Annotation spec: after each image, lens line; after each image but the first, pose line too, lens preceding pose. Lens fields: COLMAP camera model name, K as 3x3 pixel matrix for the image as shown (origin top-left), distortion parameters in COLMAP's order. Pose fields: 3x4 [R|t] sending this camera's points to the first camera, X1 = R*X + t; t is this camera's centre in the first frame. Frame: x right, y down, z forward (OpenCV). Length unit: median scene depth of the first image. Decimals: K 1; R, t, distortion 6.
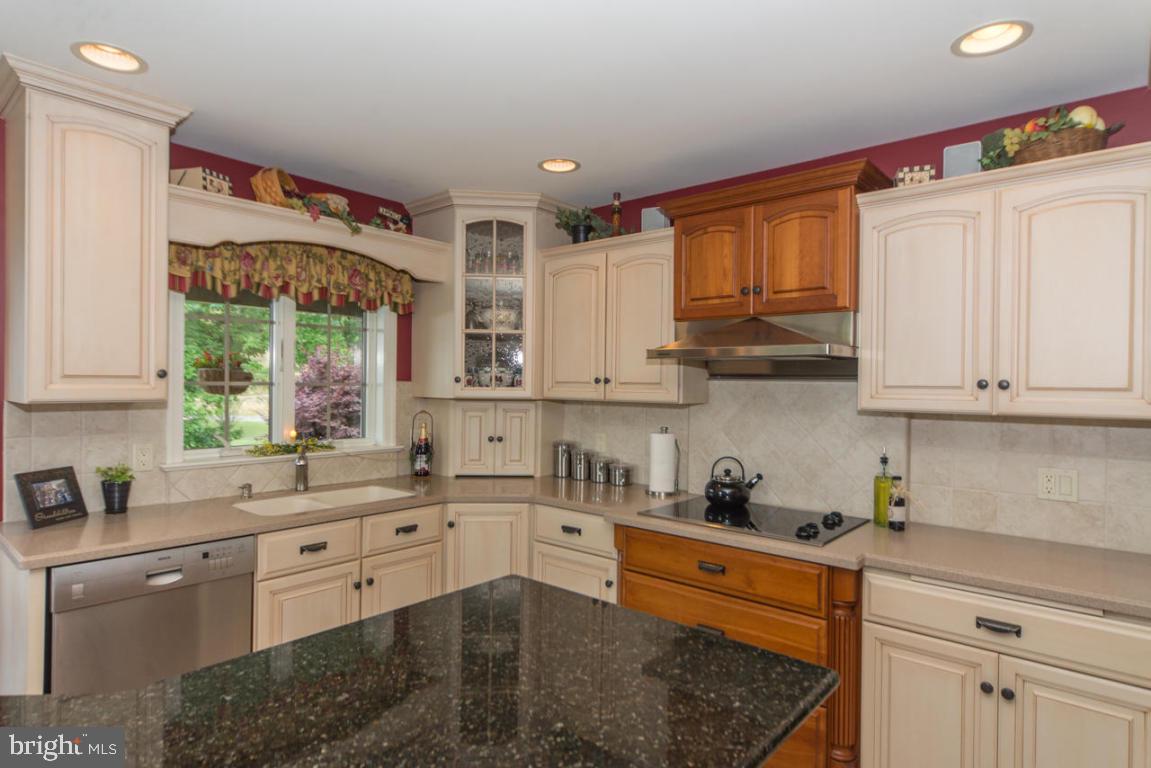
lens RADIAL K [[656.5, 0, 571.6], [0, 656.5, 383.2], [0, 0, 1]] dist [-0.006937, 0.000876]
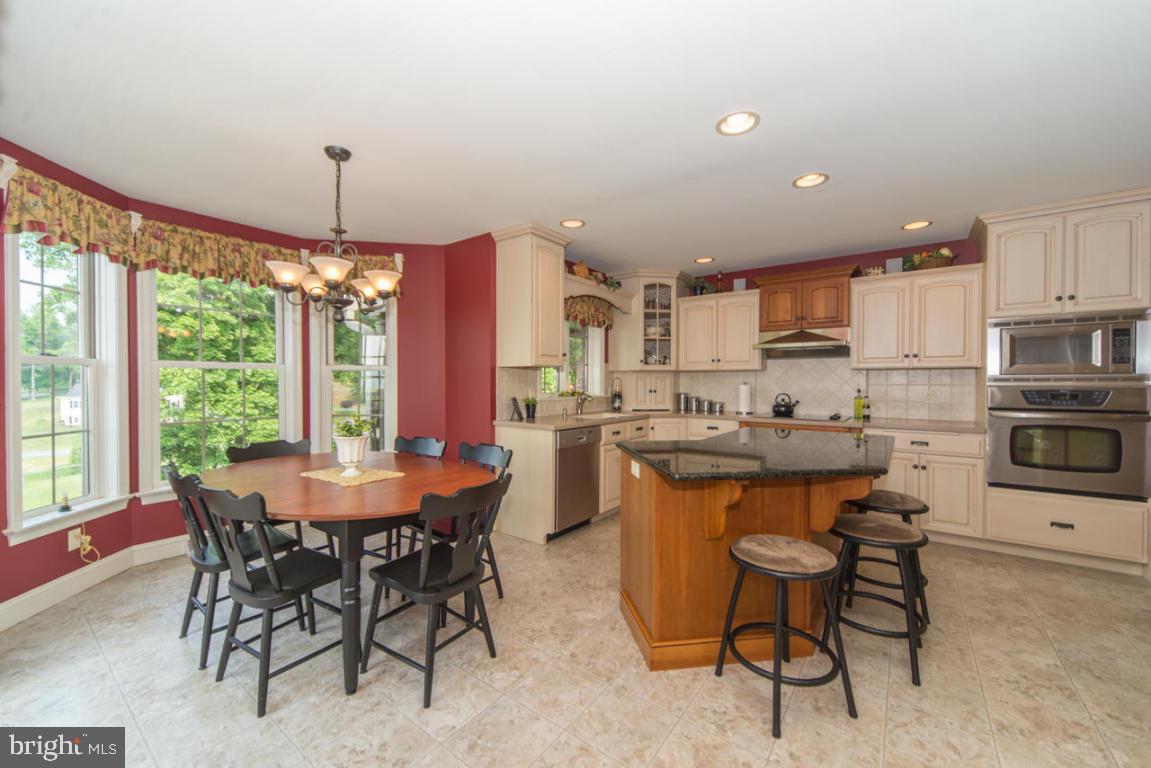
lens RADIAL K [[469.3, 0, 575.5], [0, 469.3, 384.1], [0, 0, 1]] dist [0.011069, 0.000067]
pose [[0.996348, -0.009172, 0.084889, -0.603838], [0.008571, 0.999936, 0.007437, 0.064066], [-0.084952, -0.006682, 0.996363, -0.535744]]
